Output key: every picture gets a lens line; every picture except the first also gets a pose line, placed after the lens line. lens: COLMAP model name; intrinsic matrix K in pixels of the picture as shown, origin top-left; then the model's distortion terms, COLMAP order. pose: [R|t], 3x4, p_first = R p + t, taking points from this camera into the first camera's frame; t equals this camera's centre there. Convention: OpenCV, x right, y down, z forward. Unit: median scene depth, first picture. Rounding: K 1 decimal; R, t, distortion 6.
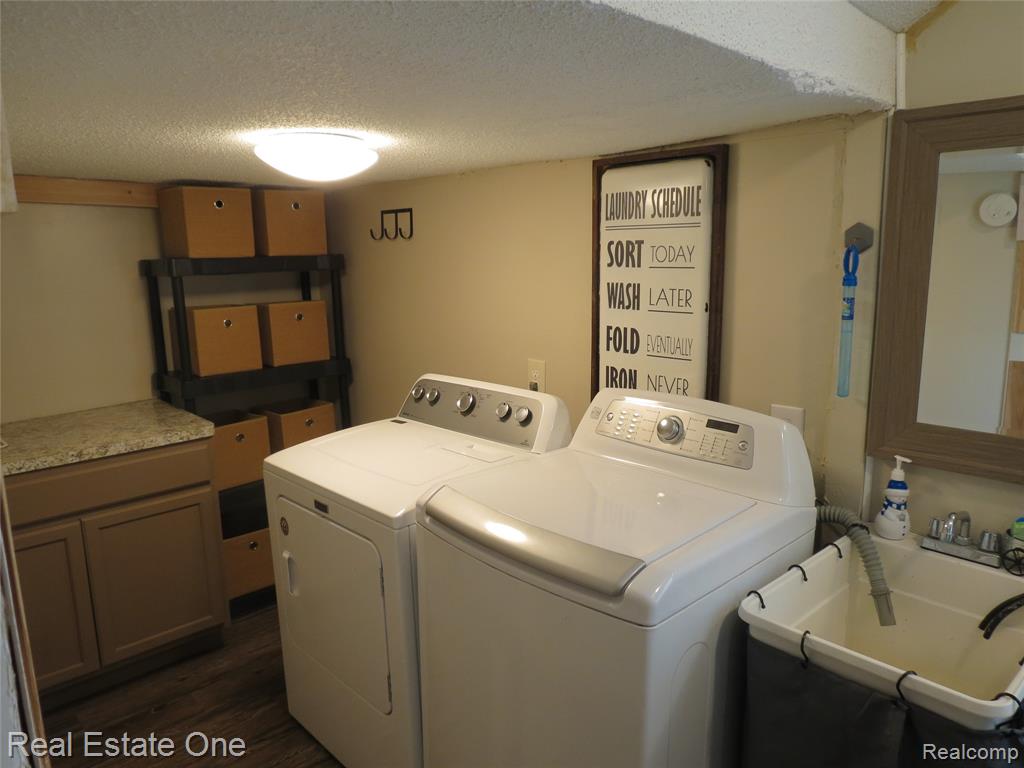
lens RADIAL K [[728.0, 0, 515.8], [0, 728.0, 383.6], [0, 0, 1]] dist [-0.032939, 0.010241]
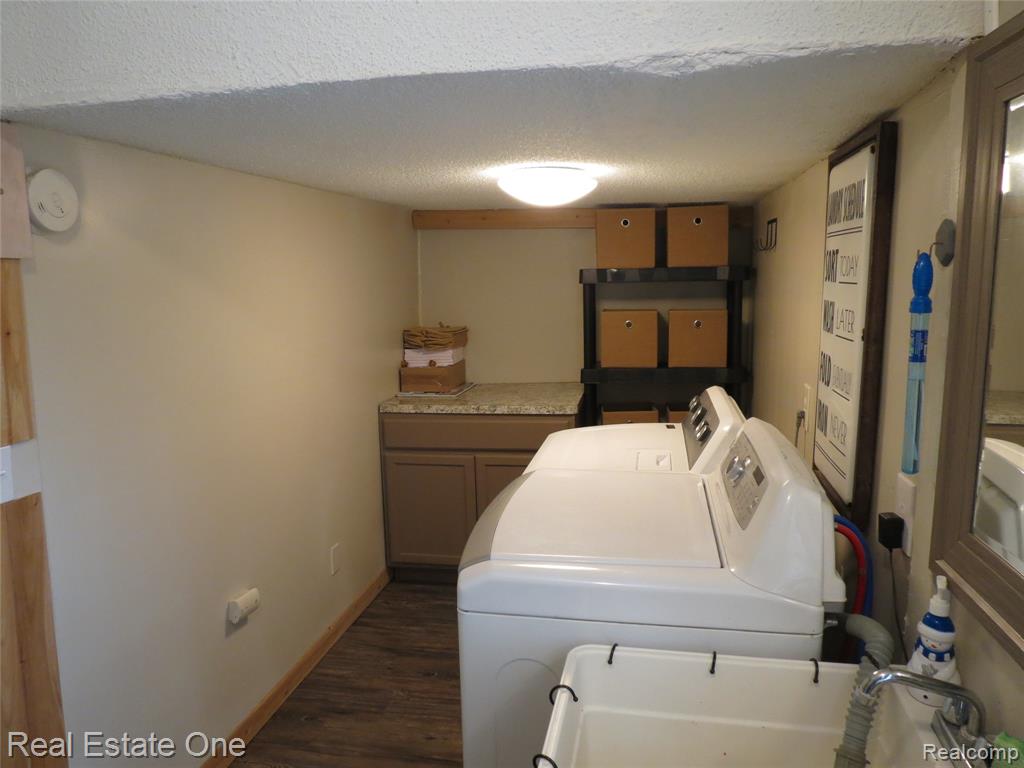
lens RADIAL K [[728.0, 0, 517.0], [0, 728.0, 385.8], [0, 0, 1]] dist [-0.032939, 0.010241]
pose [[0.588233, 0.128162, -0.798471, 0.567156], [-0.135504, 0.989023, 0.058922, -0.039768], [0.797258, 0.073536, 0.599143, 0.210516]]
